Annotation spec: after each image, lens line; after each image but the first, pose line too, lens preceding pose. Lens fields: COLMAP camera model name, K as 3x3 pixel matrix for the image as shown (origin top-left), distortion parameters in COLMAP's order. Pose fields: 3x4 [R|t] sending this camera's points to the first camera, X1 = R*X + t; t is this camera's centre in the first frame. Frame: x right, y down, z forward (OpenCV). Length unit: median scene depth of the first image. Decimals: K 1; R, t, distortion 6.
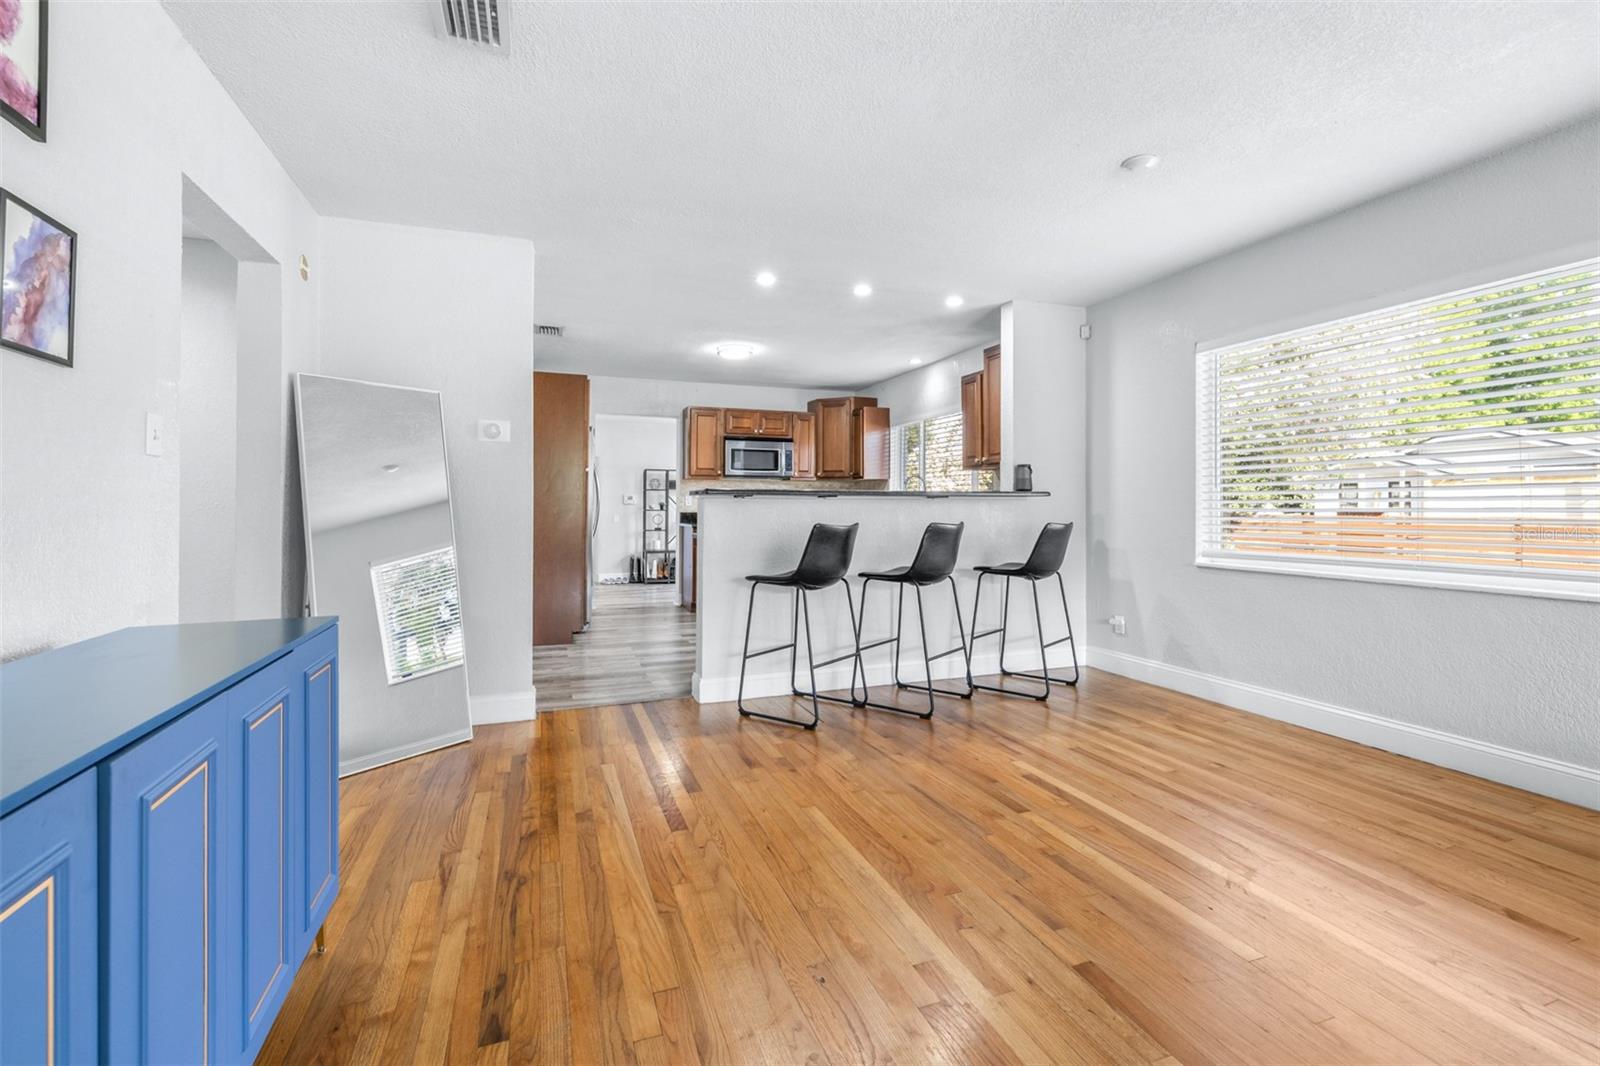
lens RADIAL K [[703.3, 0, 801.4], [0, 703.3, 506.9], [0, 0, 1]] dist [0.000167, 0.000102]
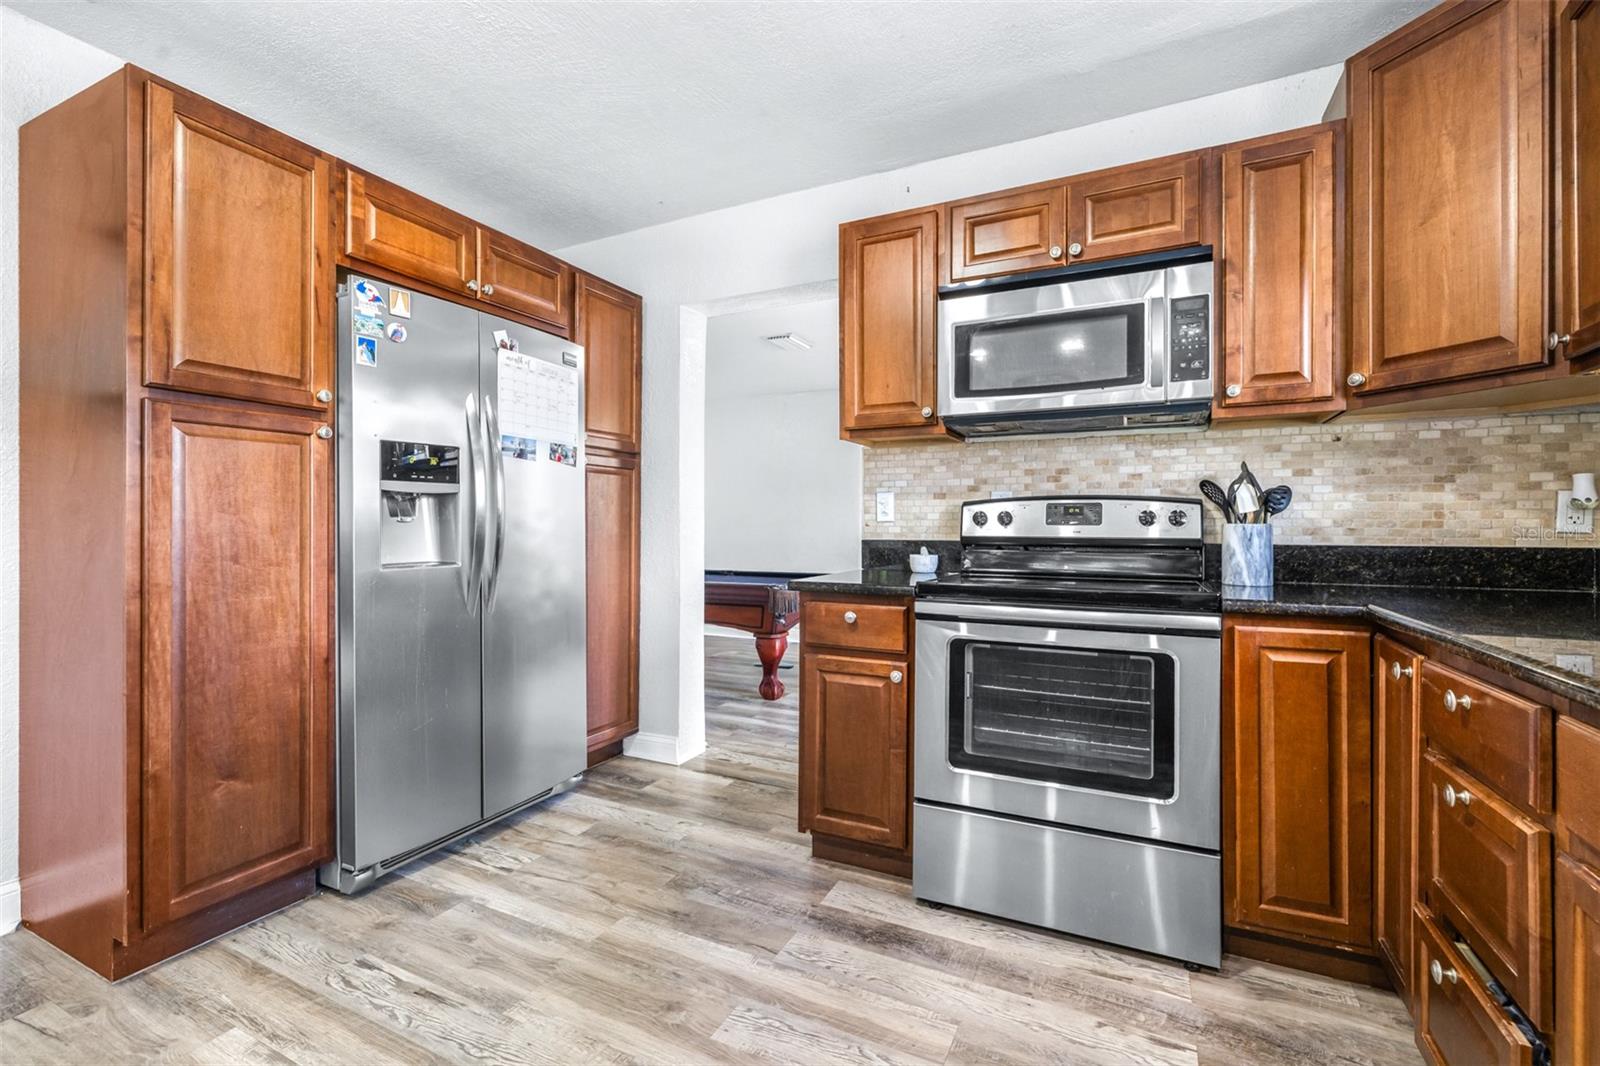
lens RADIAL K [[702.6, 0, 802.6], [0, 702.6, 529.2], [0, 0, 1]] dist [-0.000260, 0.000066]
pose [[0.687533, 0.001718, -0.726152, 0.078335], [0.000783, 0.999995, 0.003106, 0.001308], [0.726153, -0.002704, 0.687528, 0.838958]]
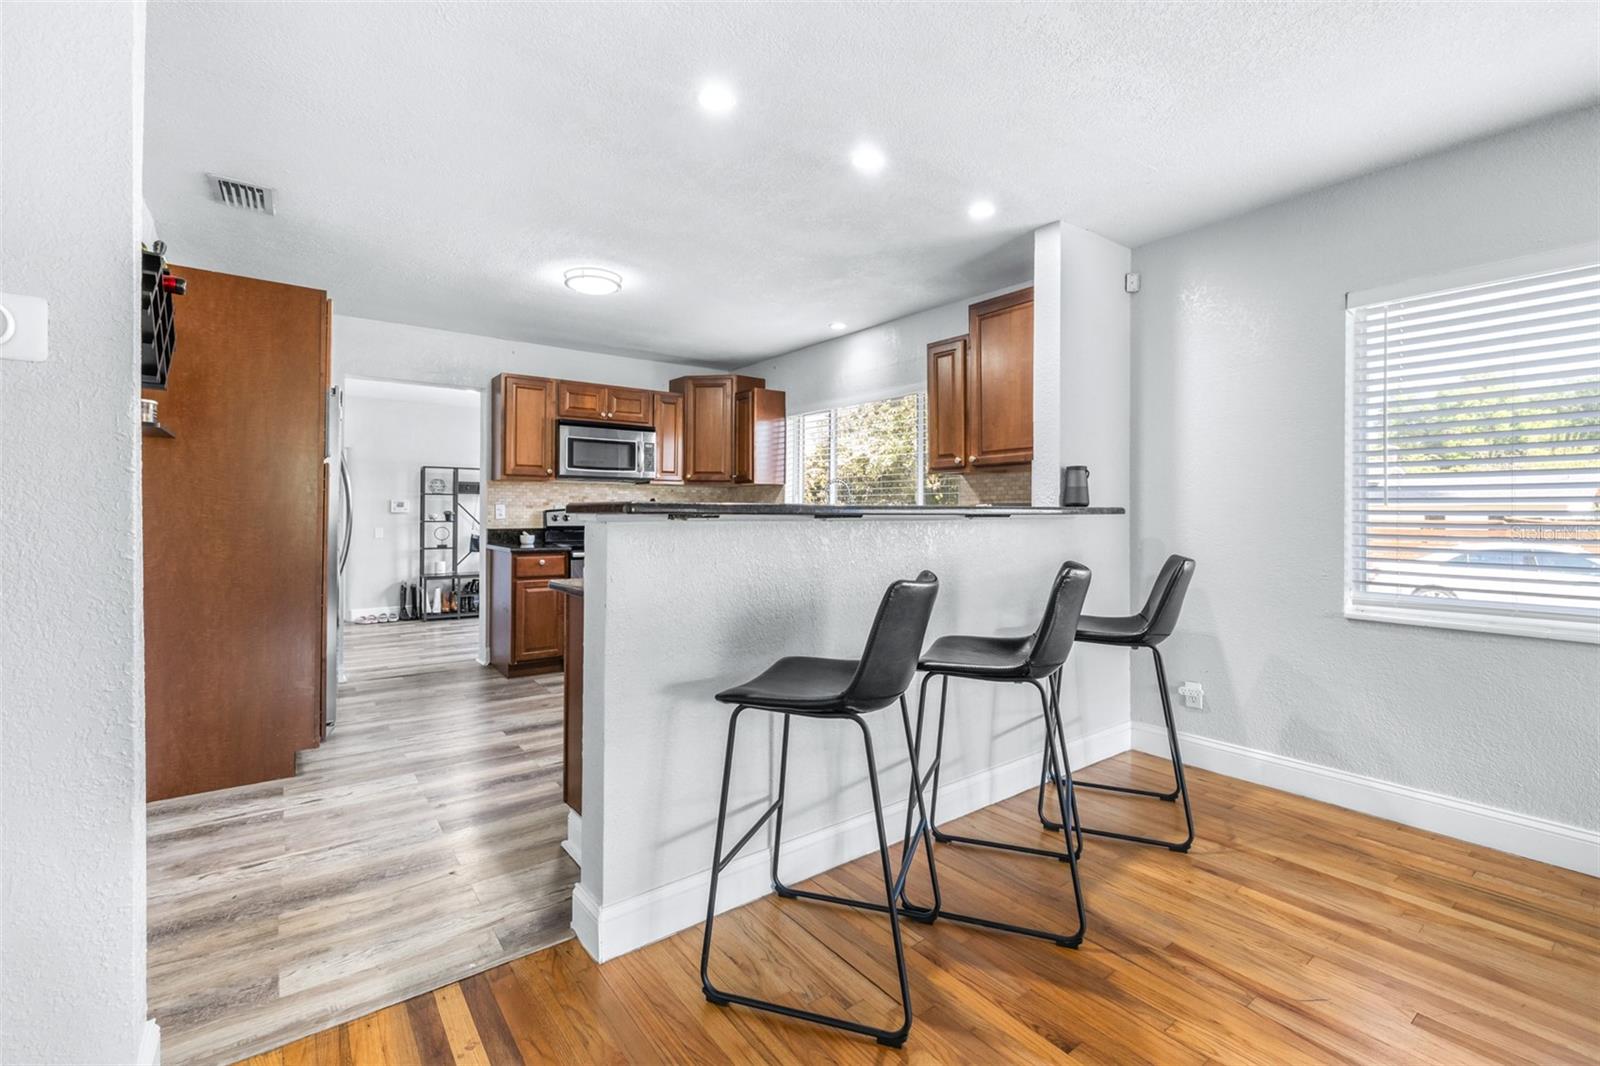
lens RADIAL K [[693.4, 0, 801.1], [0, 693.4, 514.0], [0, 0, 1]] dist [0.000446, 0.000344]
pose [[0.957138, 0.000057, 0.289633, -0.086841], [-0.001482, 0.999988, 0.004699, -0.011829], [-0.289630, -0.004927, 0.957126, 0.304964]]
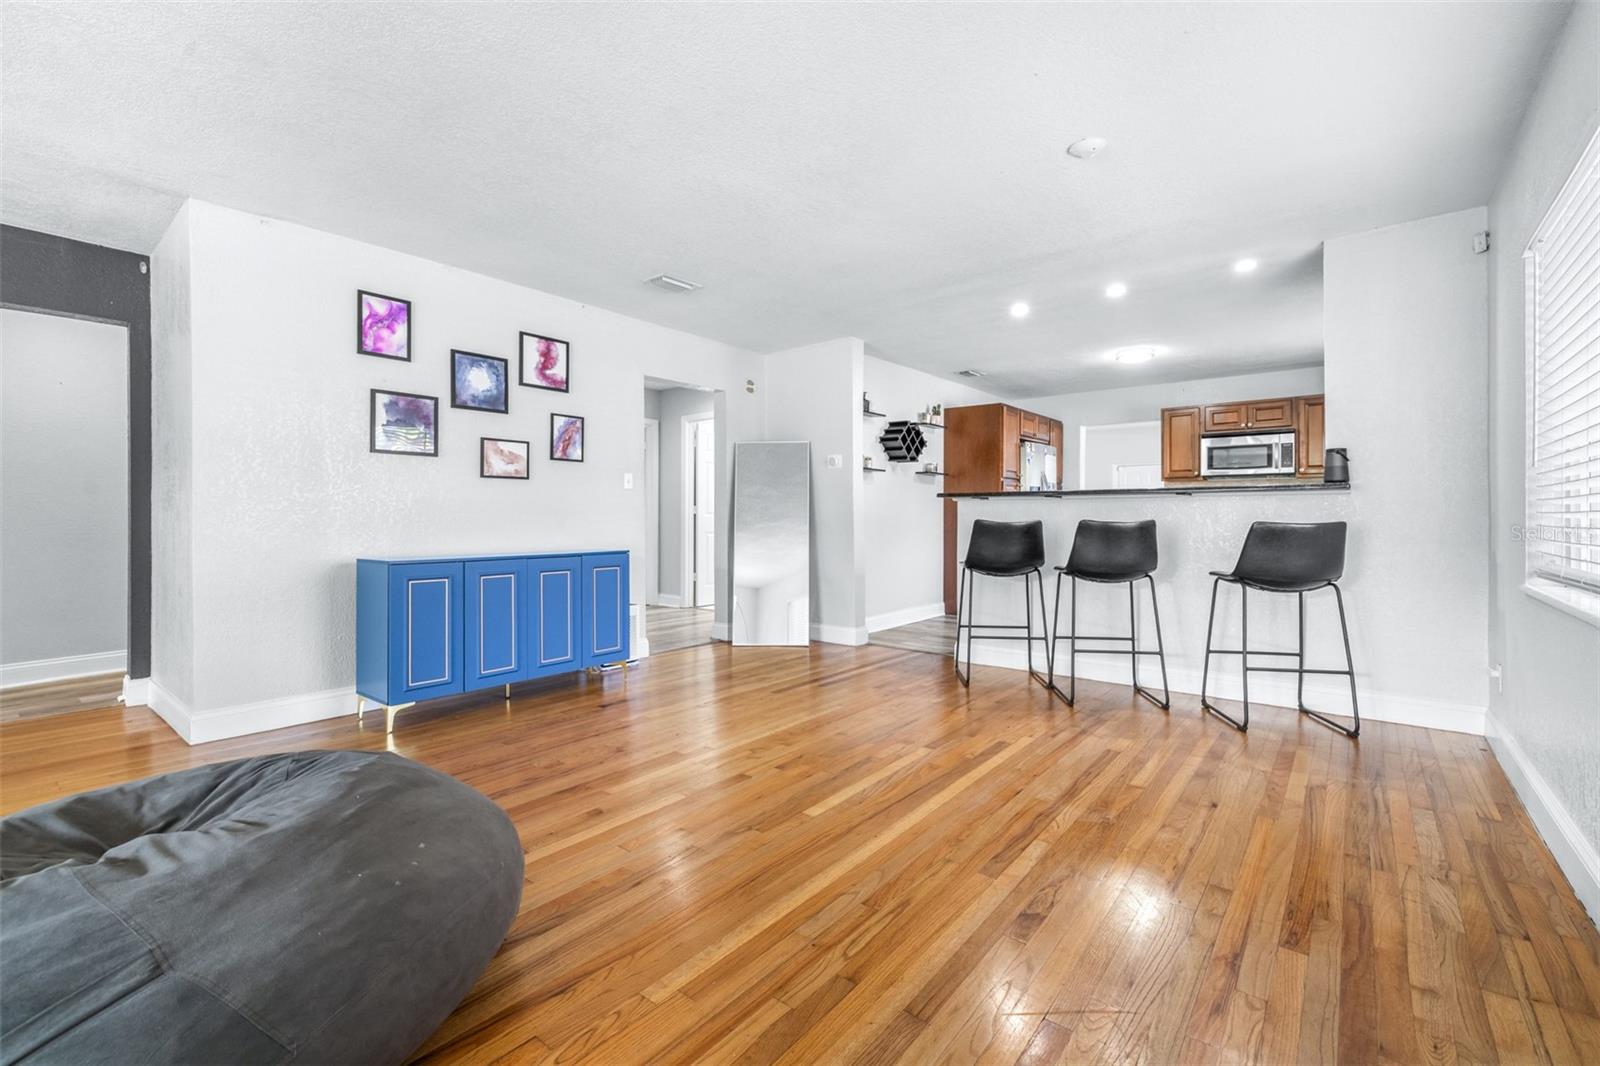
lens RADIAL K [[686.0, 0, 796.3], [0, 686.0, 520.6], [0, 0, 1]] dist [-0.000661, -0.000099]
pose [[0.506719, 0.003268, -0.862105, 0.459837], [0.002980, 0.999980, 0.005542, 0.009129], [0.862106, -0.005377, 0.506699, 0.069081]]
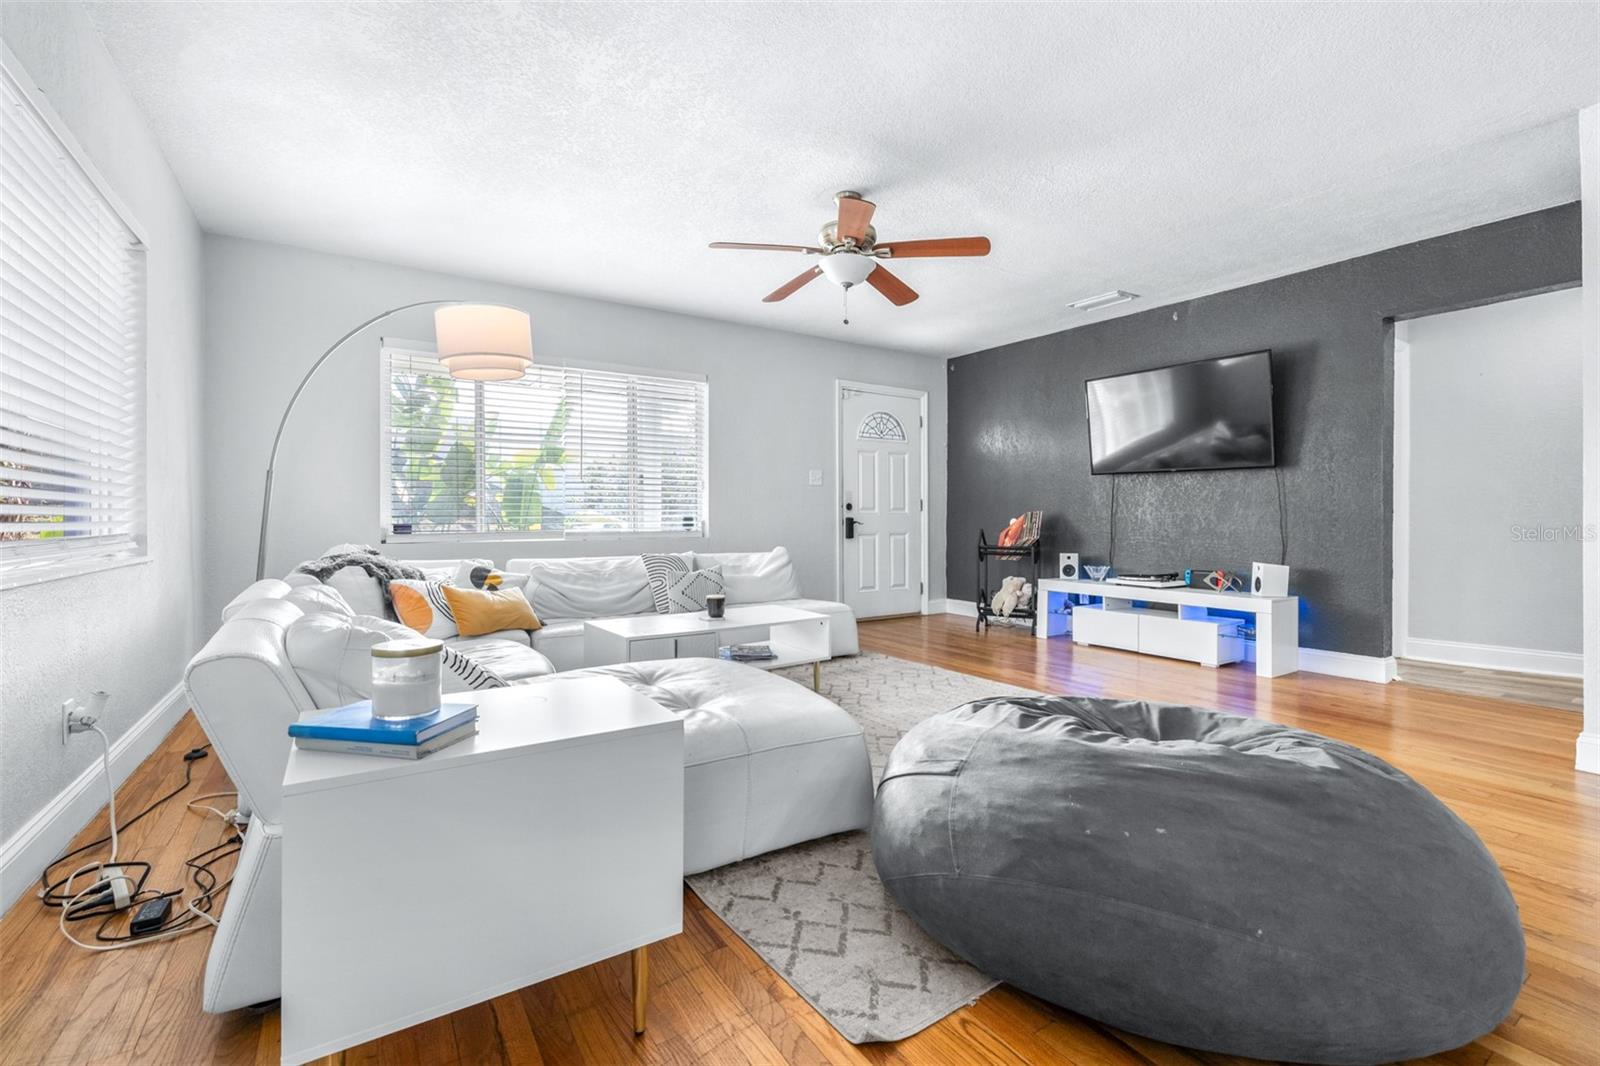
lens RADIAL K [[686.0, 0, 796.3], [0, 686.0, 520.6], [0, 0, 1]] dist [-0.000661, -0.000099]
pose [[-0.976524, -0.001046, -0.215405, 0.364664], [-0.000370, 0.999995, -0.003181, 0.024052], [0.215408, -0.003026, -0.976520, 0.230292]]
